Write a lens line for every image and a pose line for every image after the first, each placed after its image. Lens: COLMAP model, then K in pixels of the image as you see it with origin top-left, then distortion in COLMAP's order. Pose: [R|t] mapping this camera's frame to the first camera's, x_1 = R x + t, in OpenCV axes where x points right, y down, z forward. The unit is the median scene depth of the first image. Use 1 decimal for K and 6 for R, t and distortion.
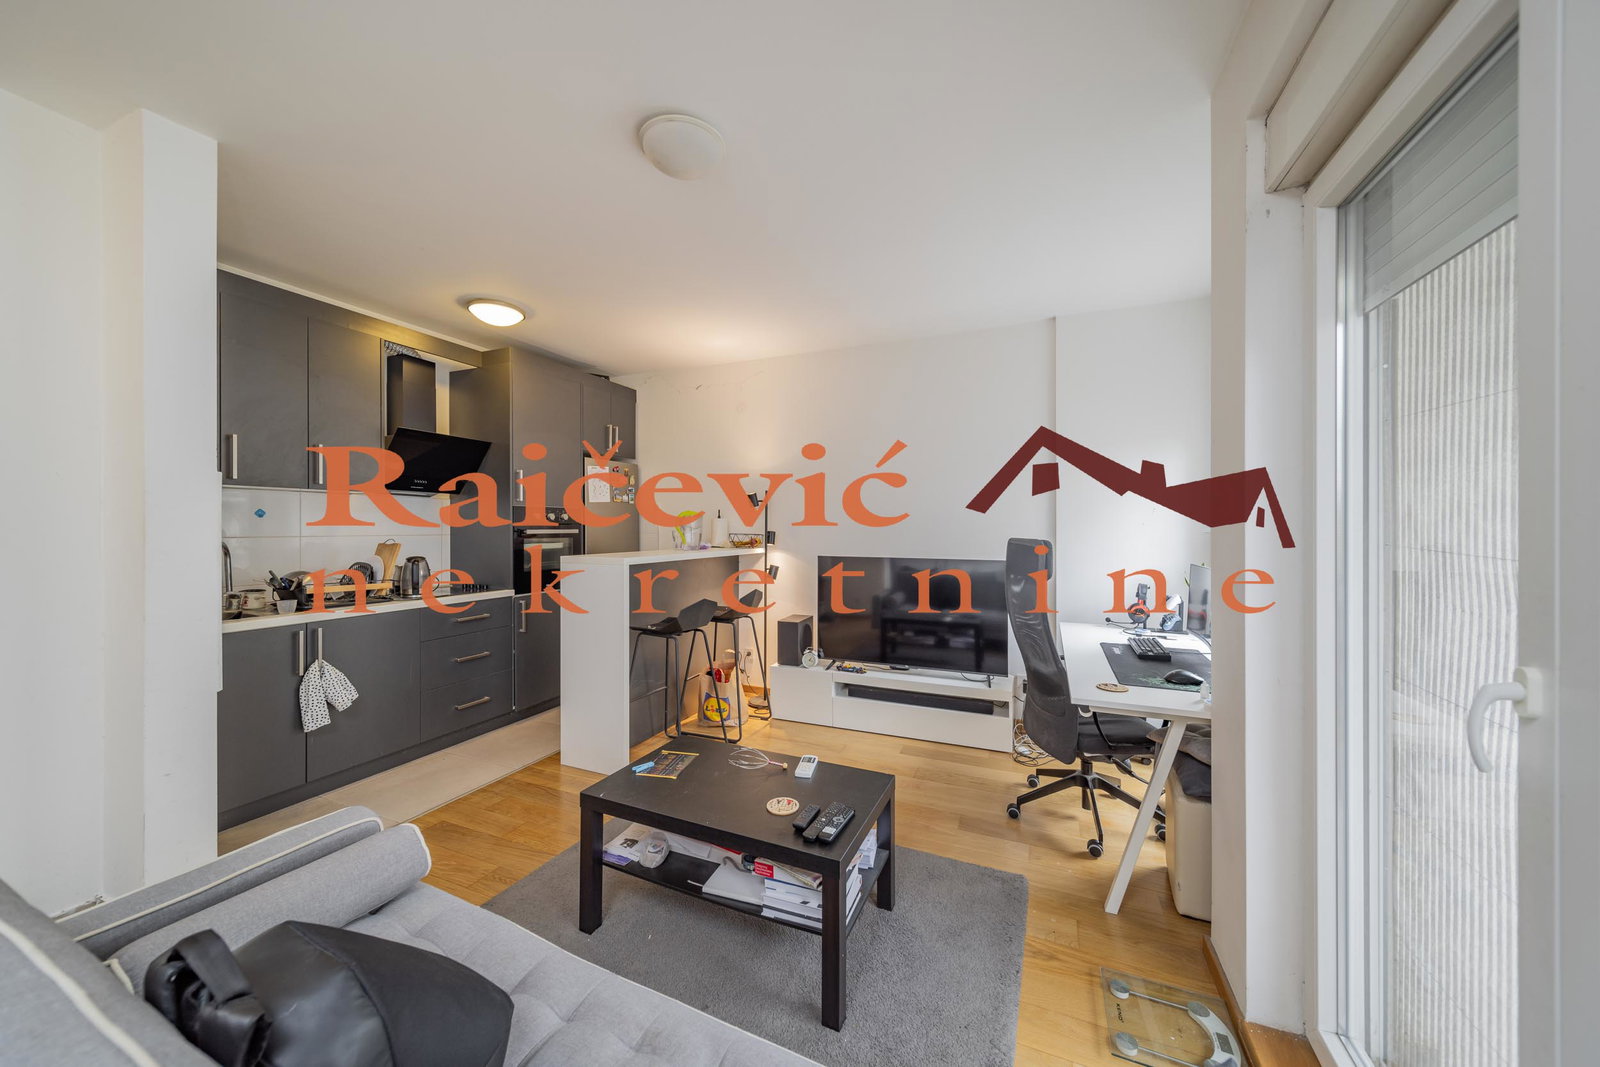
lens RADIAL K [[557.5, 0, 797.1], [0, 557.5, 531.2], [0, 0, 1]] dist [0.005791, -0.000427]
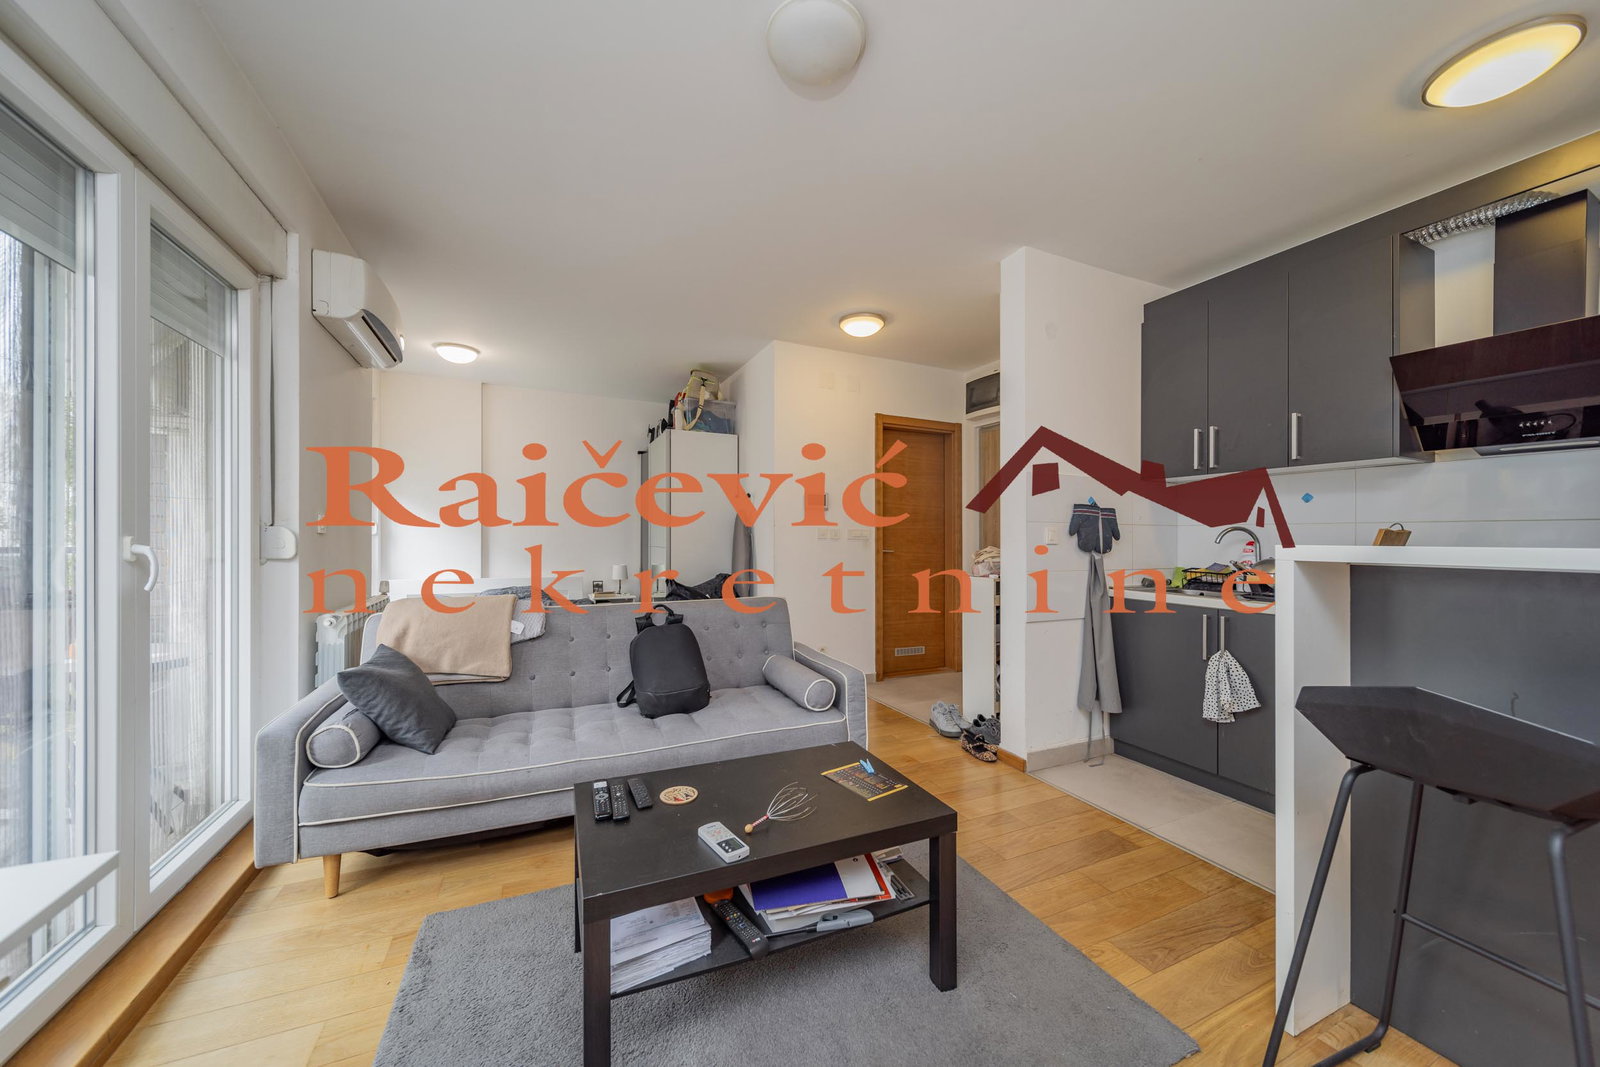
lens RADIAL K [[557.5, 0, 797.3], [0, 557.5, 538.9], [0, 0, 1]] dist [0.005791, -0.000427]
pose [[-0.680277, -0.008033, -0.732911, 0.275368], [-0.010062, 0.999948, -0.001619, 0.041898], [0.732886, 0.006273, -0.680323, 0.934835]]
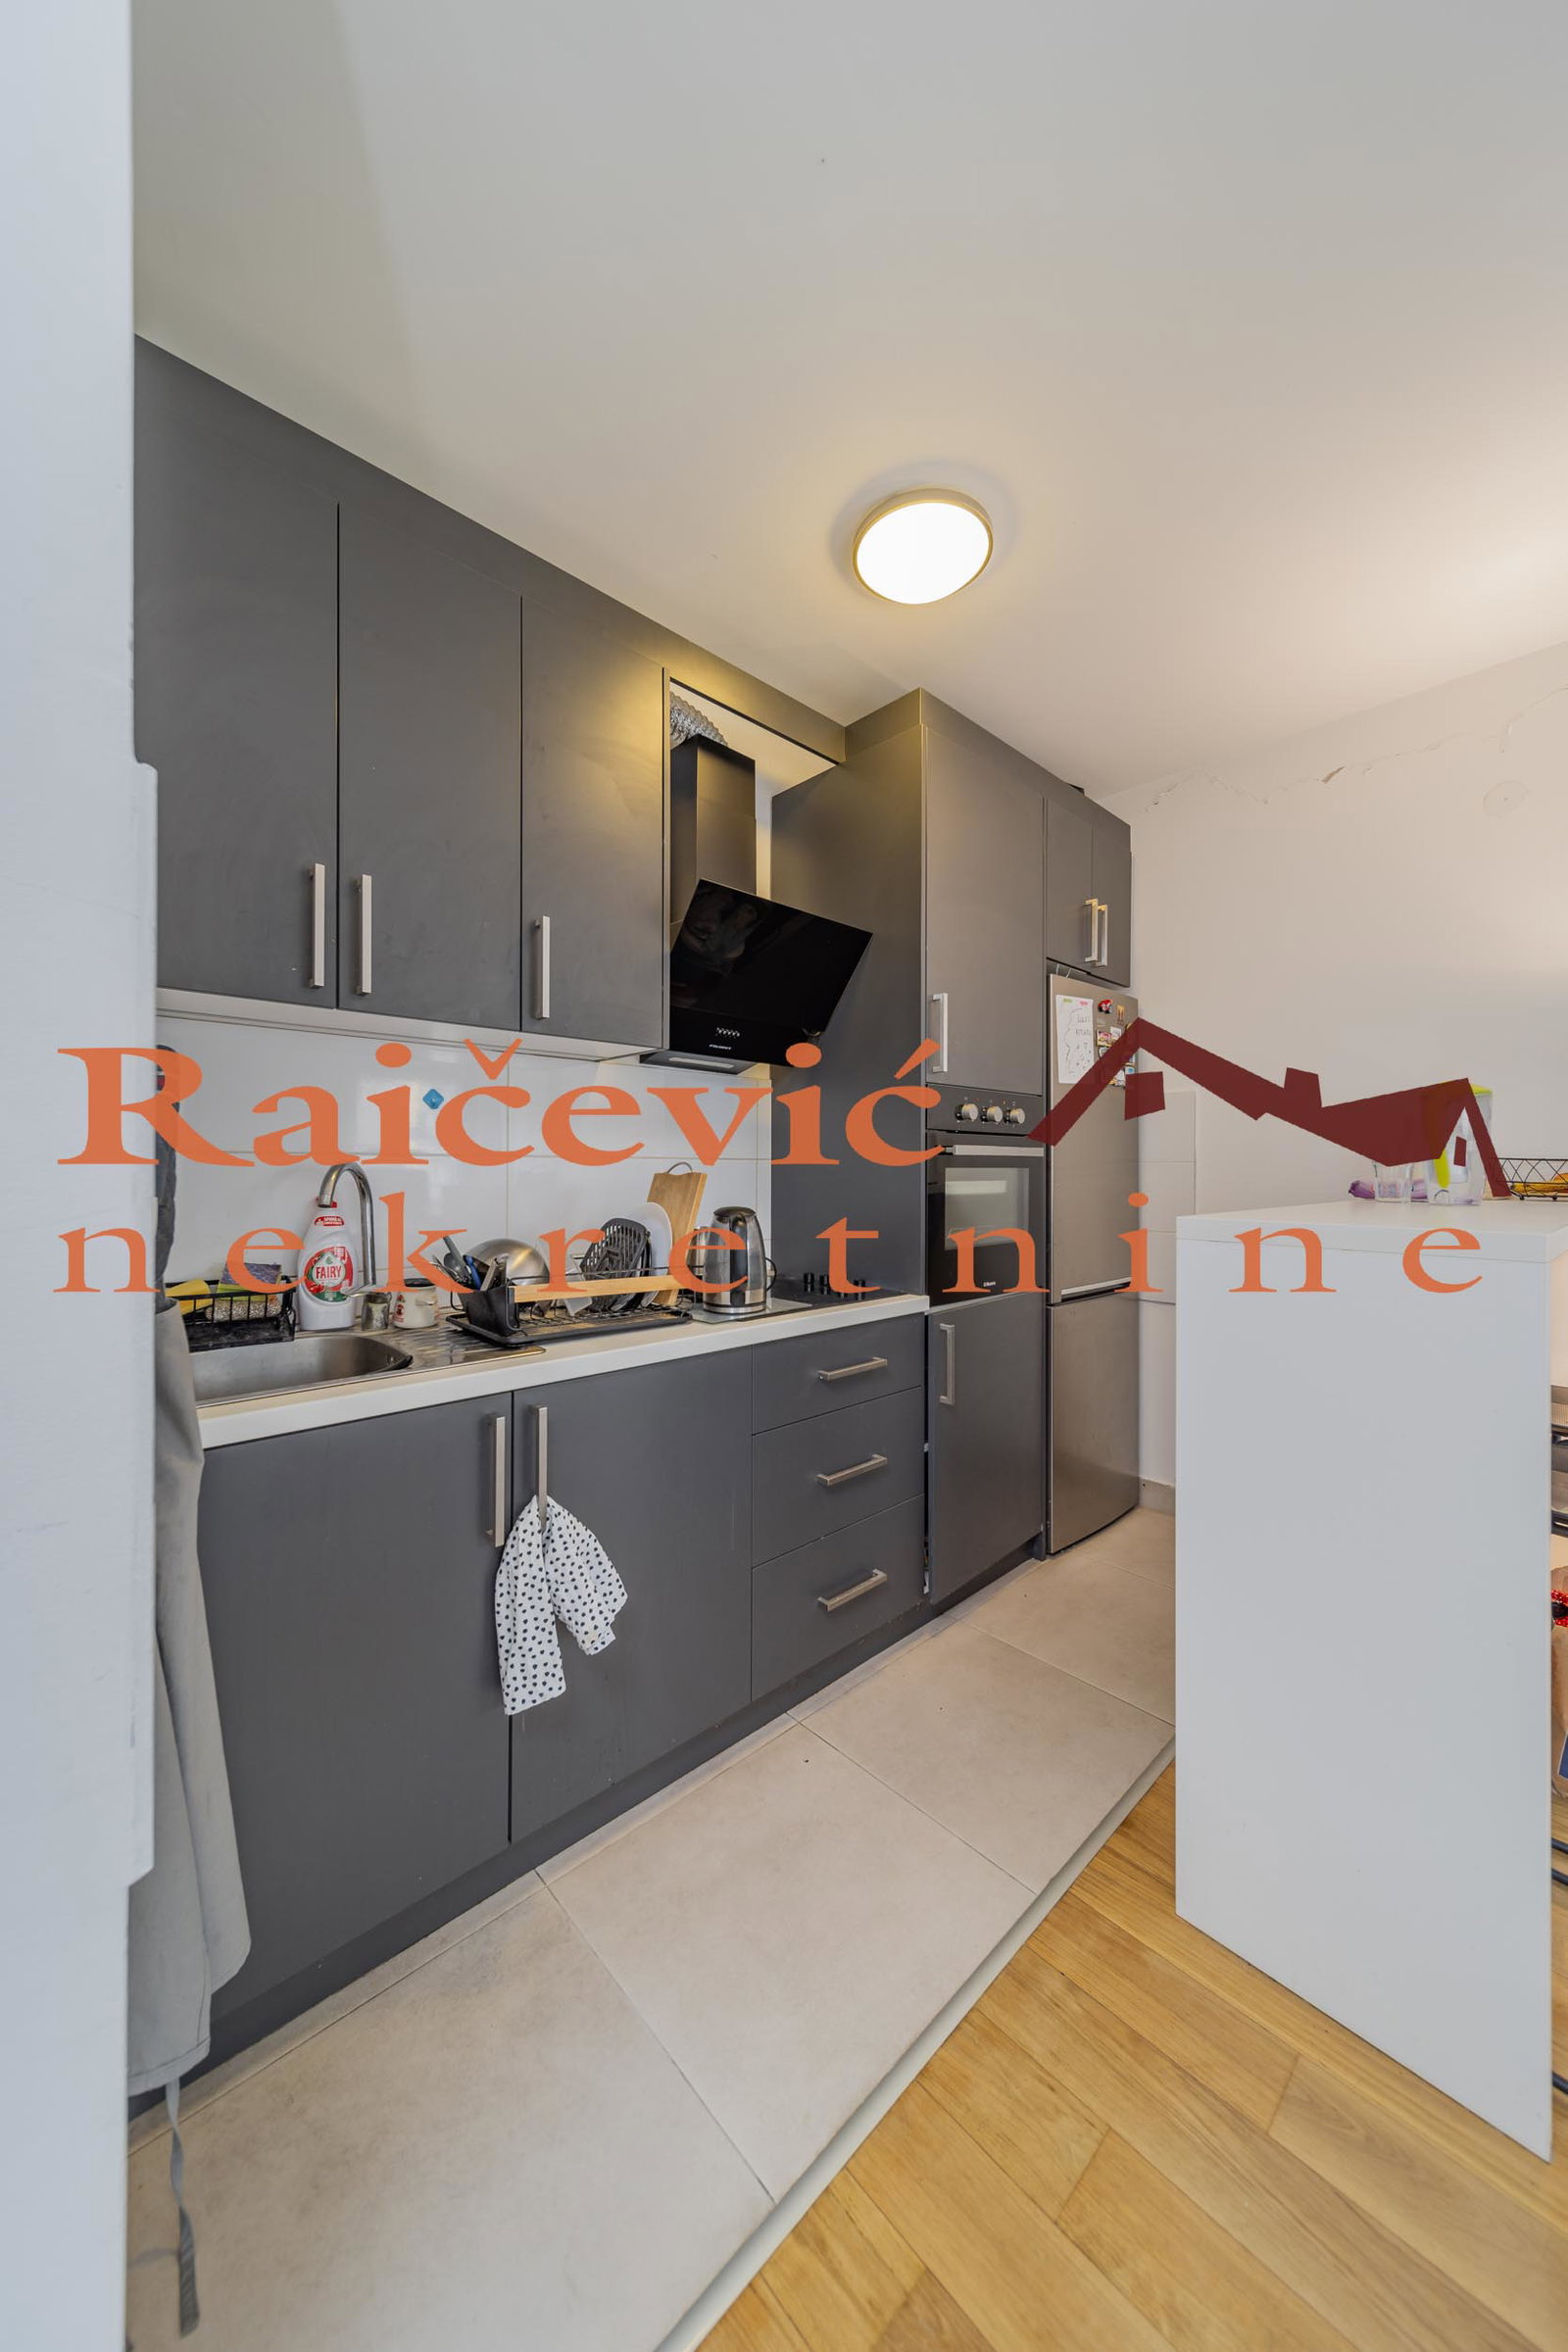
lens RADIAL K [[819.5, 0, 778.8], [0, 819.5, 1169.9], [0, 0, 1]] dist [0.005791, -0.000427]
pose [[0.911249, 0.000798, -0.411856, -0.424083], [-0.002966, 0.999985, -0.004626, 0.021900], [0.411846, 0.005437, 0.911237, 0.496332]]
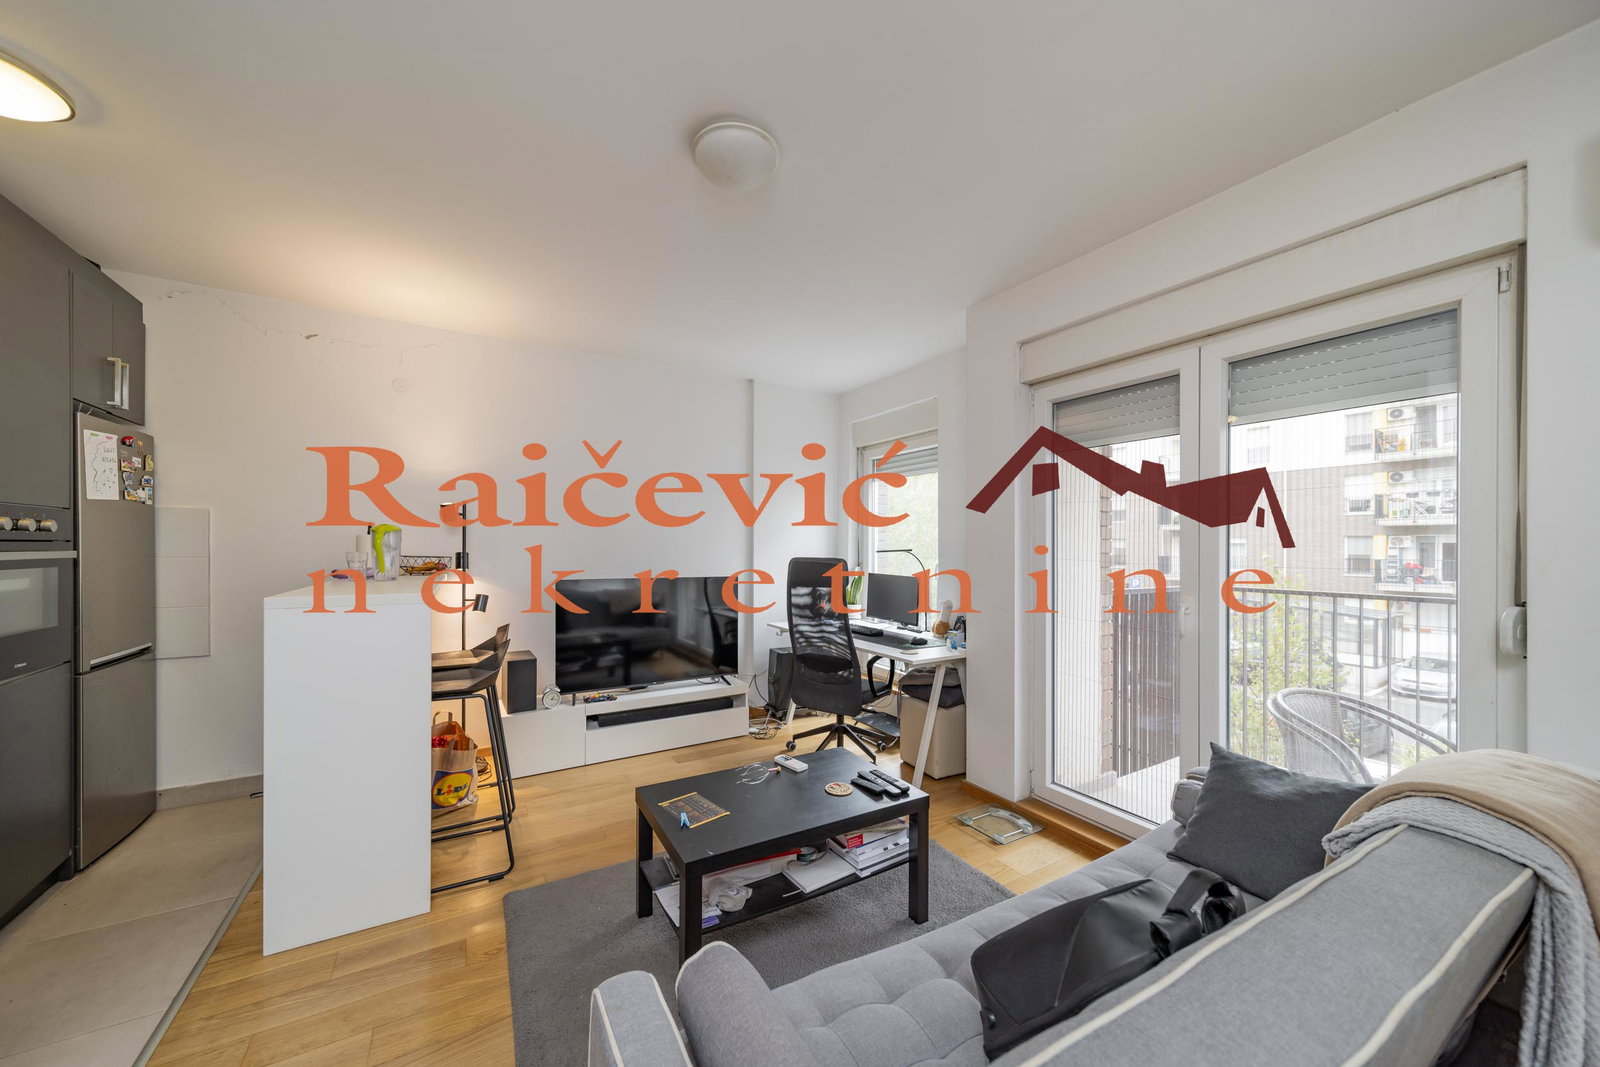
lens RADIAL K [[557.5, 0, 795.0], [0, 557.5, 553.7], [0, 0, 1]] dist [0.005791, -0.000427]
pose [[0.596330, -0.005523, 0.802720, -0.545457], [0.000850, 0.999980, 0.006249, -0.003762], [-0.802739, -0.003044, 0.596323, 0.204109]]
